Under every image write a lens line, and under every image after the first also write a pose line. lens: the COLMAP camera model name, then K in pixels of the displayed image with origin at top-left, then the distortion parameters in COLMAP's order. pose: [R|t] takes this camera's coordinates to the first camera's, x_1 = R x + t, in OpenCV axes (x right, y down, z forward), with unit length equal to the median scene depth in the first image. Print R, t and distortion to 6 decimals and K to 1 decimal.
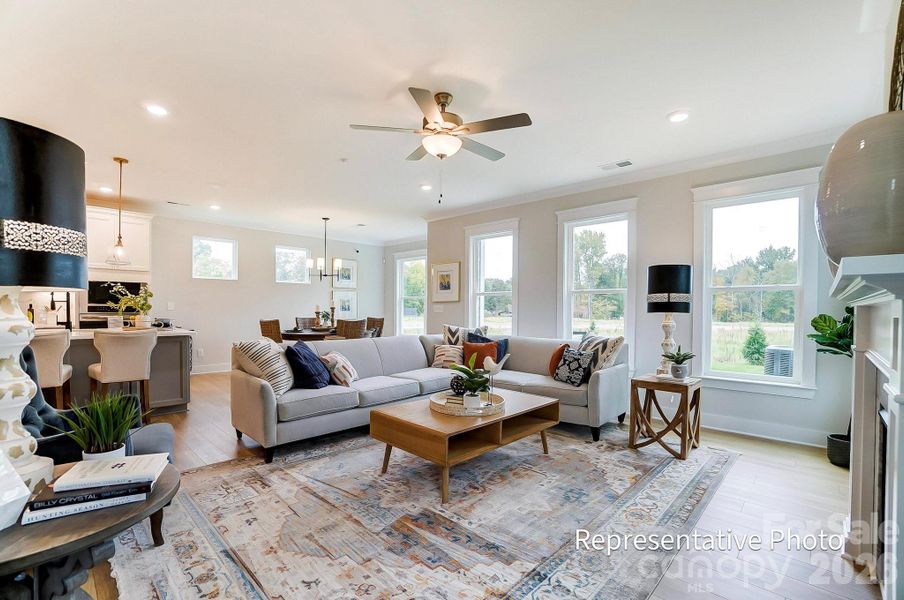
lens RADIAL K [[396.9, 0, 431.8], [0, 396.9, 304.9], [0, 0, 1]] dist [-0.017178, 0.001040]
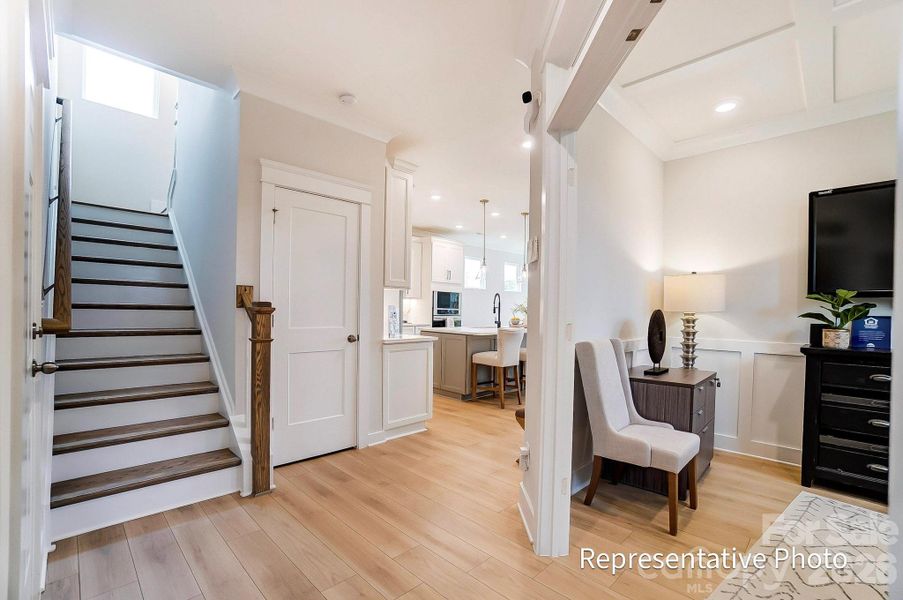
lens RADIAL K [[396.5, 0, 446.0], [0, 396.5, 311.5], [0, 0, 1]] dist [-0.017178, 0.001040]
pose [[0.999899, 0.010622, -0.009392, -0.691573], [-0.010532, 0.999899, 0.009587, -0.003835], [0.009492, -0.009487, 0.999910, -0.331211]]
